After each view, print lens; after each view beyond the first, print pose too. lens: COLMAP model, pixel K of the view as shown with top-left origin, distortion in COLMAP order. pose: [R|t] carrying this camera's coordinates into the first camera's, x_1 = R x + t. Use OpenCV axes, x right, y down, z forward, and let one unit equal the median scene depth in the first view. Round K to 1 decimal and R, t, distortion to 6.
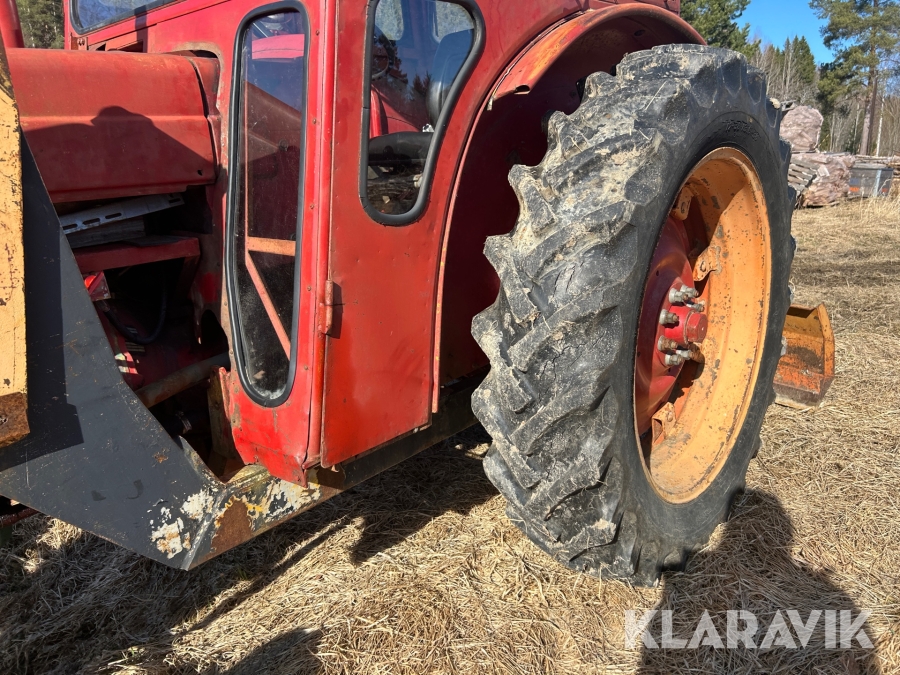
lens RADIAL K [[681.5, 0, 449.5], [0, 681.5, 332.4], [0, 0, 1]] dist [0.047649, -0.051995]
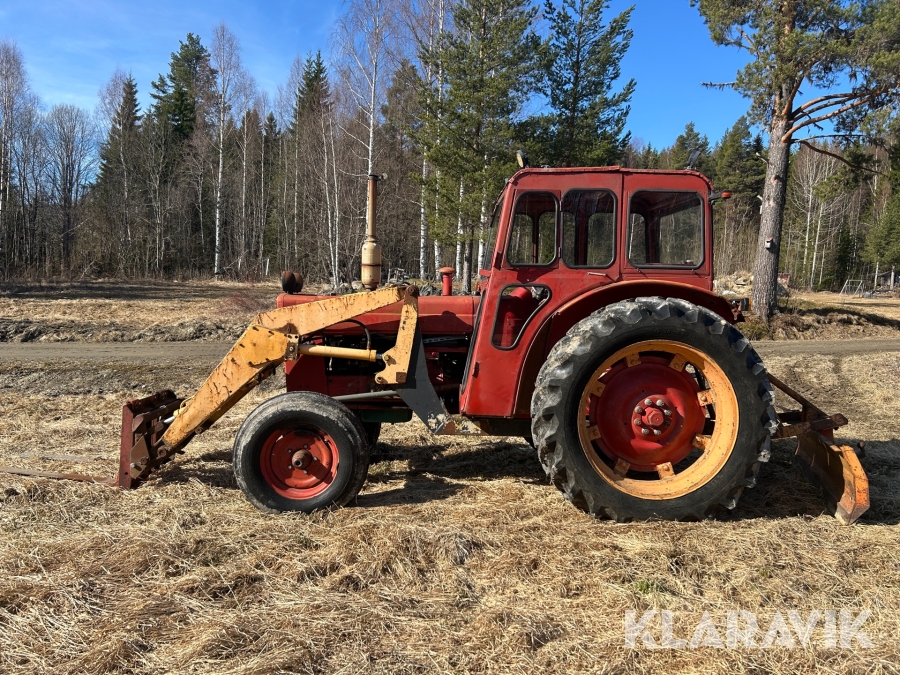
lens RADIAL K [[676.9, 0, 449.7], [0, 676.9, 341.4], [0, 0, 1]] dist [0.053520, -0.060029]
pose [[0.671977, 0.110878, -0.732225, 1.832215], [-0.242565, 0.967141, -0.076156, 0.098357], [0.699721, 0.228787, 0.676792, -1.211756]]
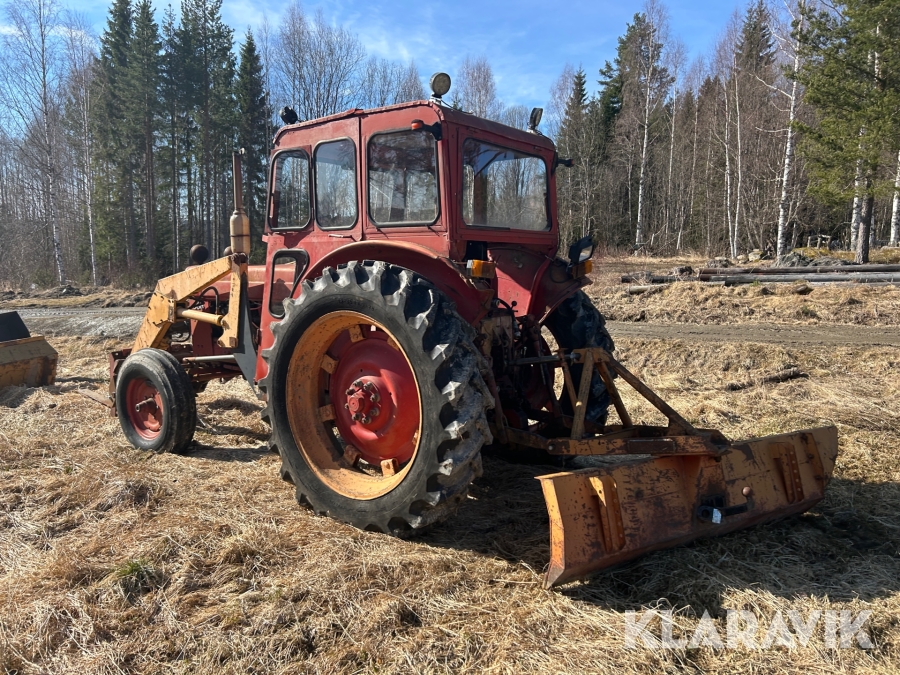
lens RADIAL K [[681.5, 0, 449.5], [0, 681.5, 332.4], [0, 0, 1]] dist [0.047649, -0.051995]
pose [[0.063958, 0.143496, -0.987582, 2.692683], [-0.266333, 0.956169, 0.121683, -0.599101], [0.961757, 0.255243, 0.099372, 1.260467]]
